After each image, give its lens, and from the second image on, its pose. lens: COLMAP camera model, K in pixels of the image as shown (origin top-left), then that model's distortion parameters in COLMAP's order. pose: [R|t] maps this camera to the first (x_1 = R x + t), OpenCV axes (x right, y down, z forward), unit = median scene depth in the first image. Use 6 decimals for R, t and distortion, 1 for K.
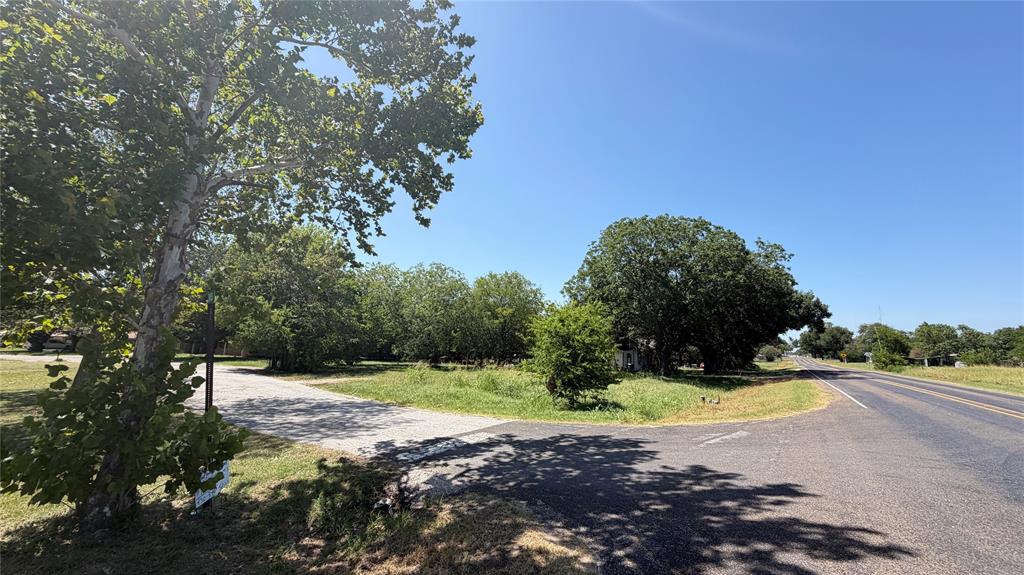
lens RADIAL K [[406.4, 0, 510.5], [0, 406.4, 285.5], [0, 0, 1]] dist [0.002228, -0.000256]
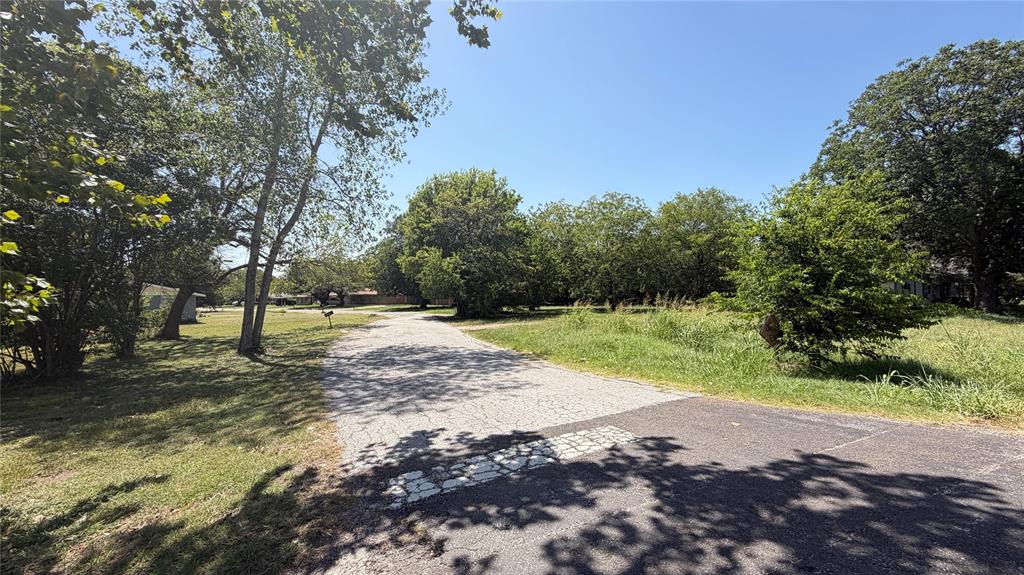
lens RADIAL K [[406.4, 0, 512.7], [0, 406.4, 286.5], [0, 0, 1]] dist [0.002228, -0.000256]
pose [[0.891363, -0.053261, -0.450150, 0.029504], [0.113689, 0.987599, 0.108270, 0.063777], [0.438801, -0.147685, 0.886365, 0.271500]]
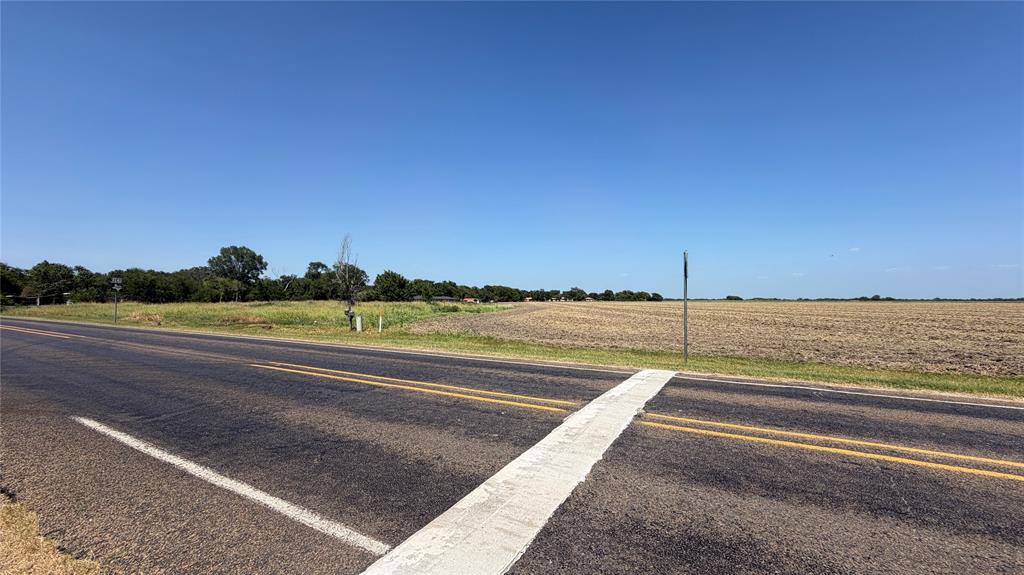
lens RADIAL K [[406.4, 0, 506.2], [0, 406.4, 288.1], [0, 0, 1]] dist [0.002228, -0.000256]
pose [[-0.061387, 0.003162, 0.998109, -0.240305], [-0.157988, 0.987358, -0.012845, -0.063406], [-0.985531, -0.158477, -0.060111, -0.368018]]
